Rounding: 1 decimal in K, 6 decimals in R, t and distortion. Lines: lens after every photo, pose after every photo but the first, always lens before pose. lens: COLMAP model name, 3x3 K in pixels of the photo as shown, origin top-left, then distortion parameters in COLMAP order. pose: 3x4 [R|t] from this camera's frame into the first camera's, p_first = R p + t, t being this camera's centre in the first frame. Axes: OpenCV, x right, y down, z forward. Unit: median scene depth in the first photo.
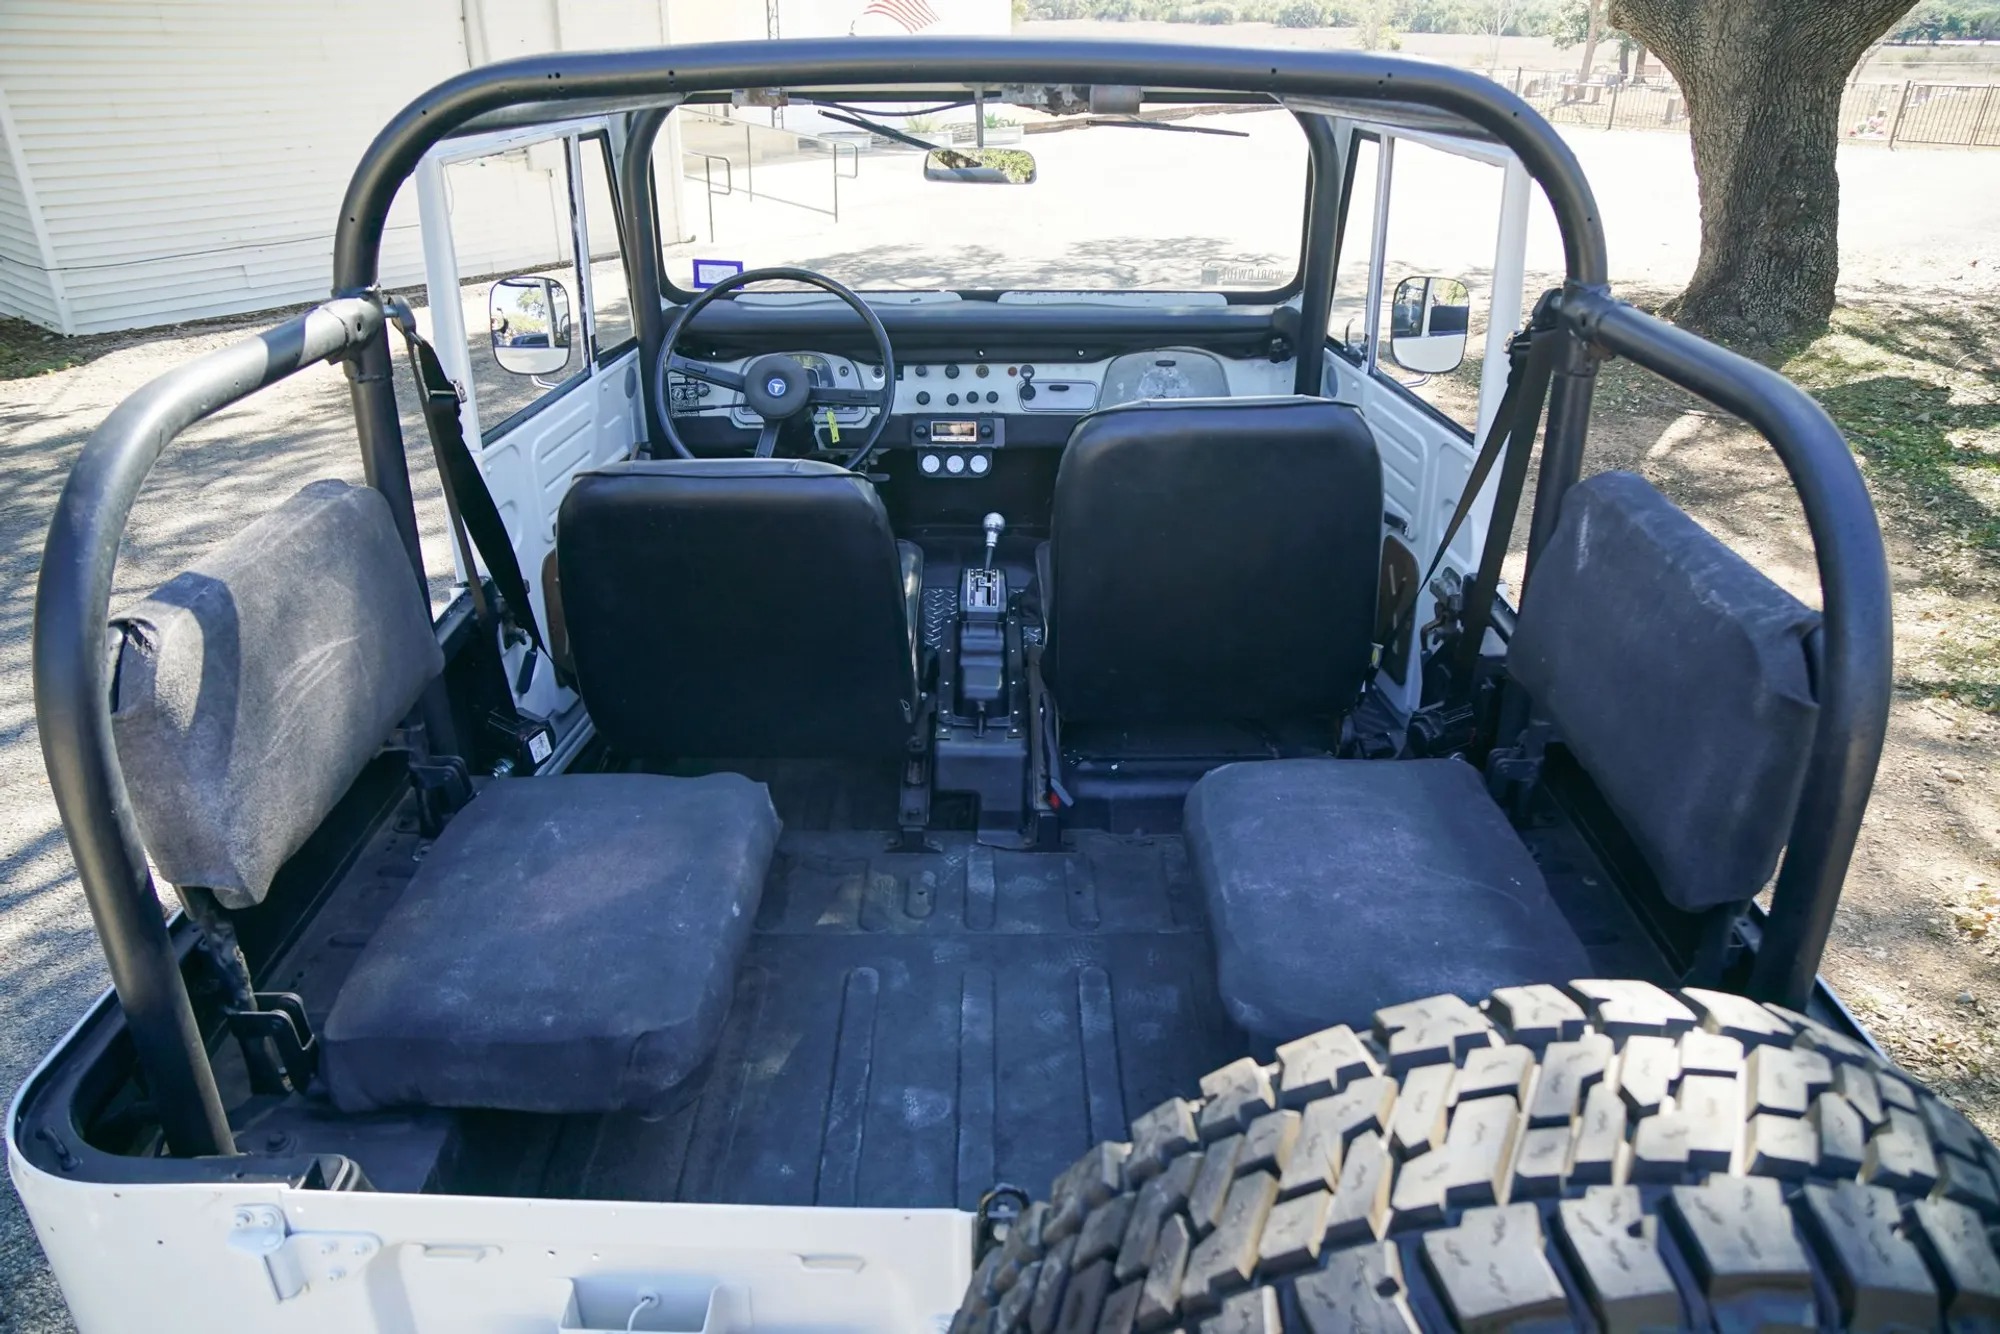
lens RADIAL K [[1376.1, 0, 989.7], [0, 1376.1, 687.3], [0, 0, 1]] dist [-0.149640, 0.127980]
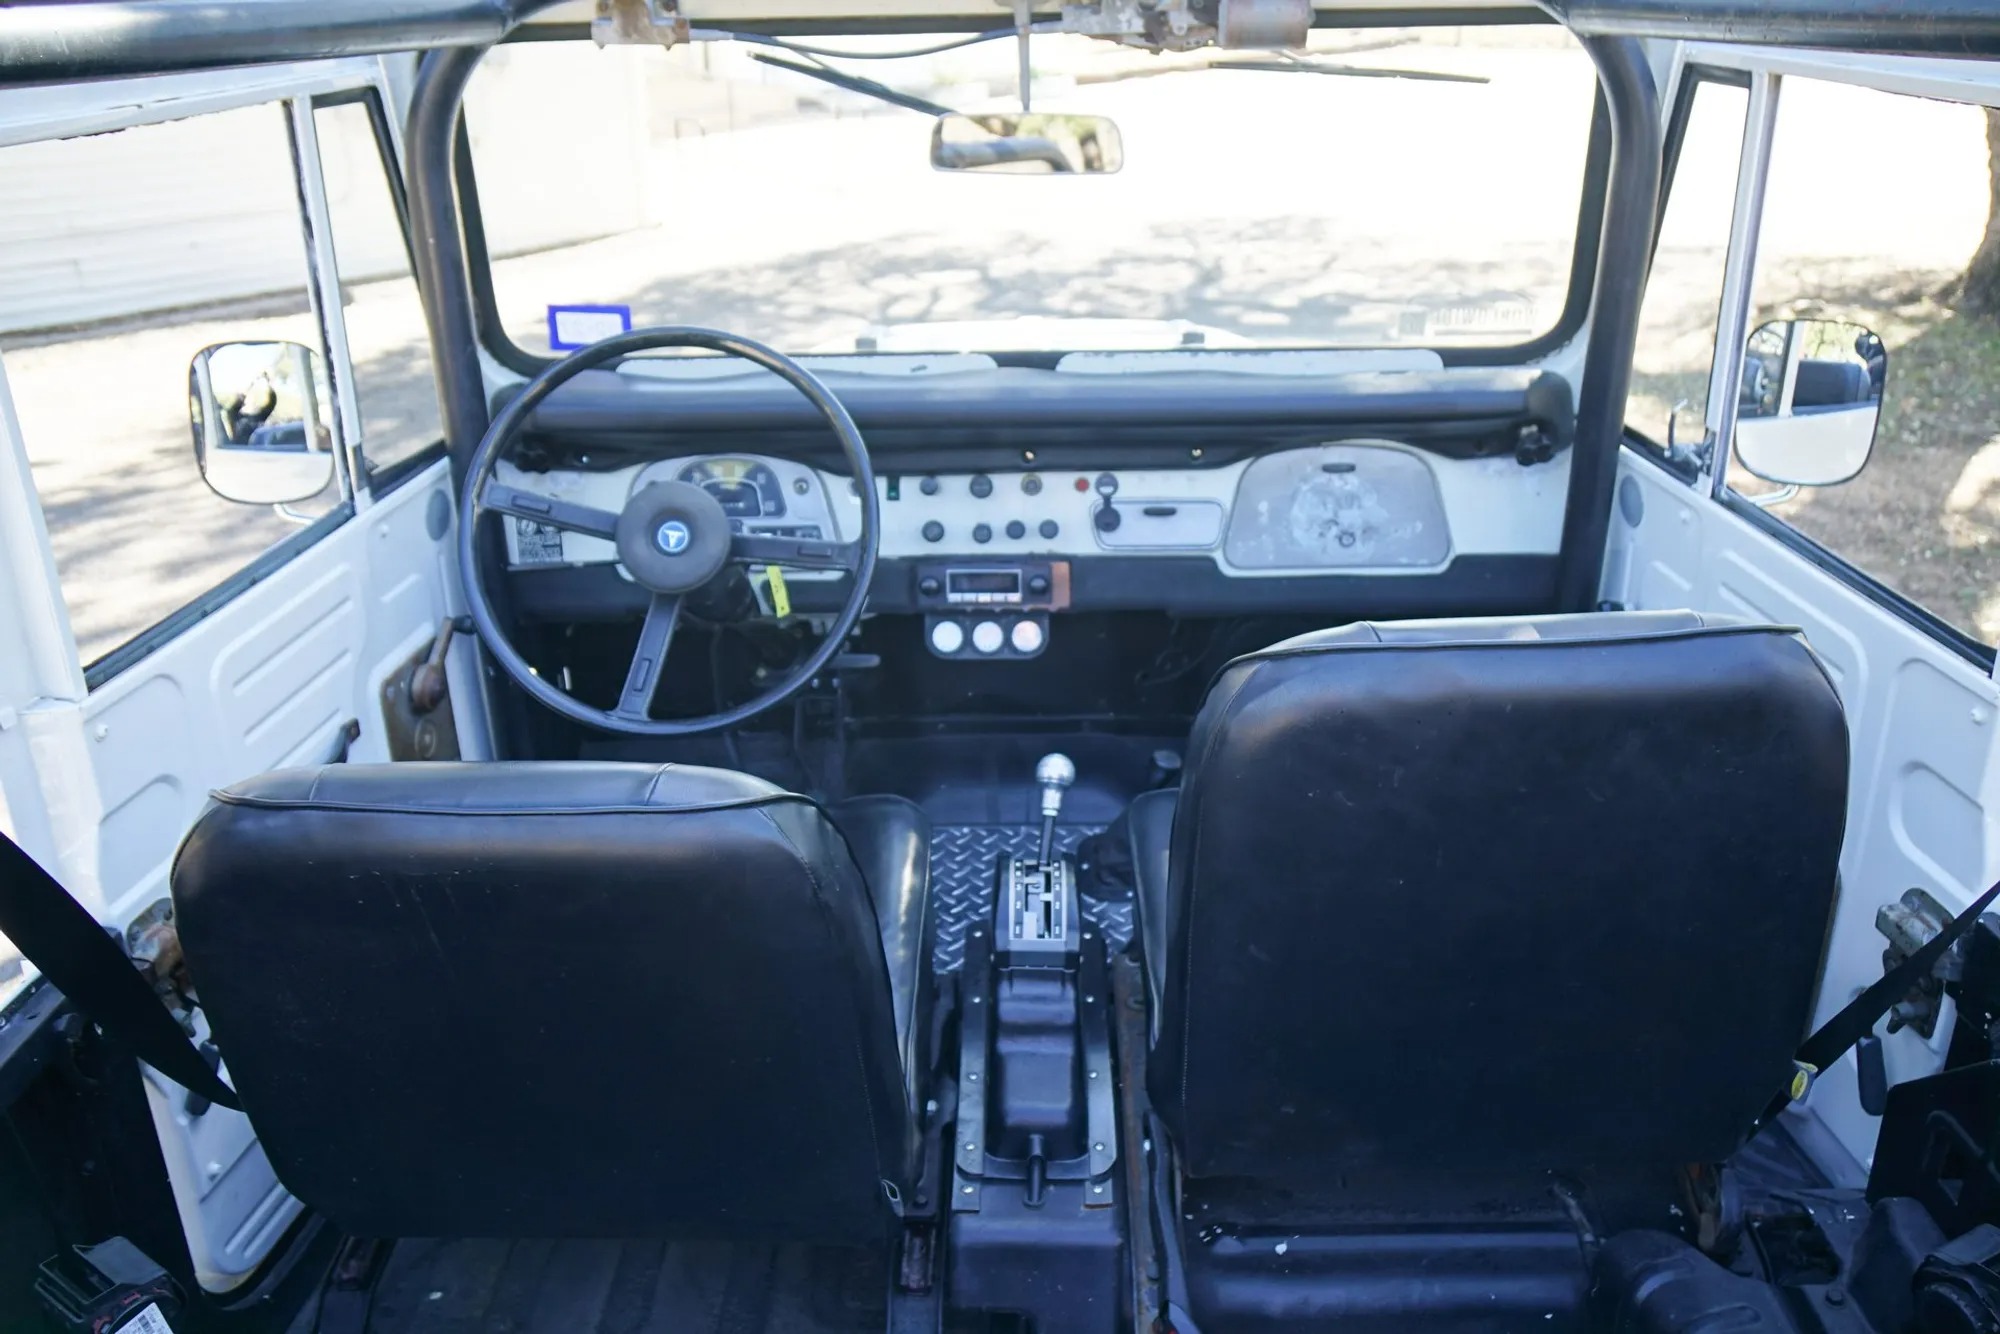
lens RADIAL K [[1635.5, 0, 1000.0], [0, 1635.5, 667.0], [0, 0, 1]] dist [-0.092223, 0.124672]
pose [[0.999682, -0.008588, -0.023704, -0.003027], [0.007472, 0.998877, -0.046791, -0.121274], [0.024079, 0.046599, 0.998623, 0.294961]]
